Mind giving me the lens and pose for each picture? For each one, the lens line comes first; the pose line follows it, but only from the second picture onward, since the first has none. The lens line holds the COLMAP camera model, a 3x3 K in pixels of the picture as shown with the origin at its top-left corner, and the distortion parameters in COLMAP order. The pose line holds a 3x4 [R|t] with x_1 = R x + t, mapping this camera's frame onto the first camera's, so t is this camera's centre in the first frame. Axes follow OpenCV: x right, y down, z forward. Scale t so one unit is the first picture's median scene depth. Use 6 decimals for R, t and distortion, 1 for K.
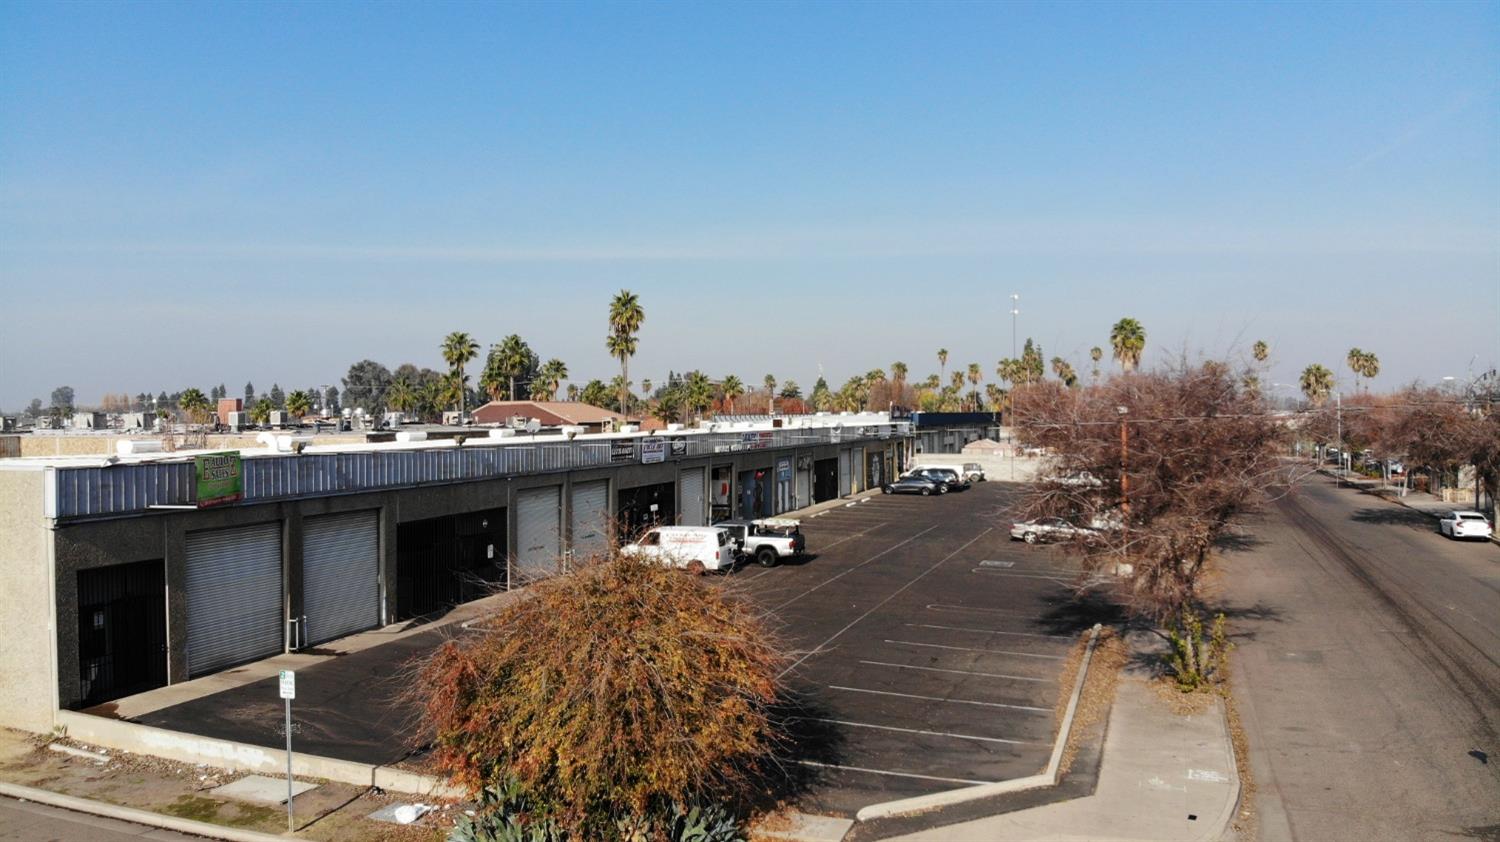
lens RADIAL K [[1087.6, 0, 750.0], [0, 1087.6, 421.0], [0, 0, 1]] dist [0.227820, -0.493738]
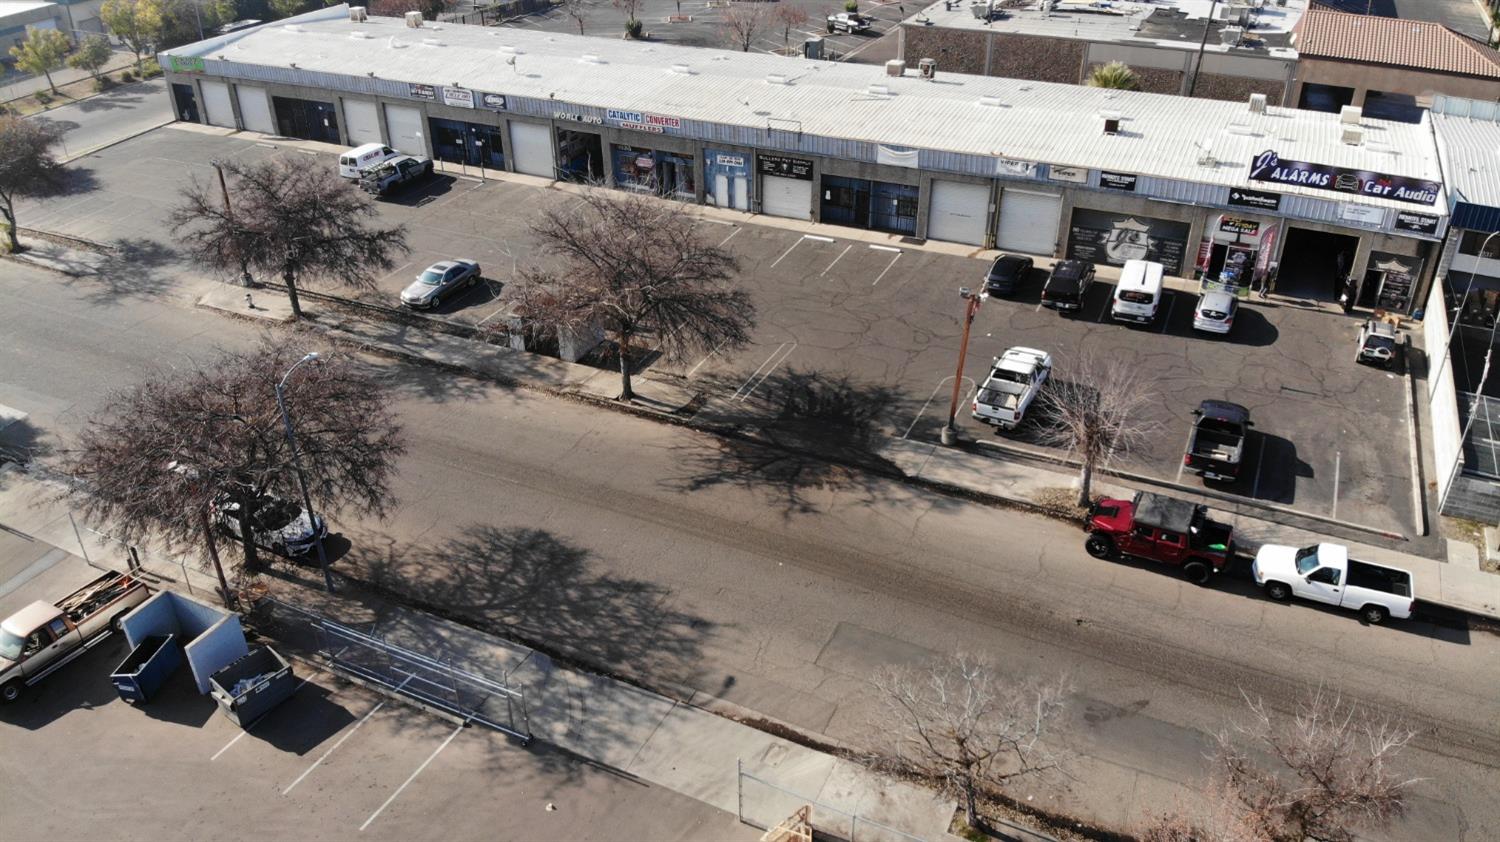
lens RADIAL K [[1106.2, 0, 750.0], [0, 1106.2, 421.0], [0, 0, 1]] dist [0.047513, -0.157344]
pose [[-0.089086, 0.517774, -0.850866, 1.490091], [0.003840, 0.854435, 0.519544, -0.409222], [0.996017, 0.043017, -0.078106, 1.687162]]
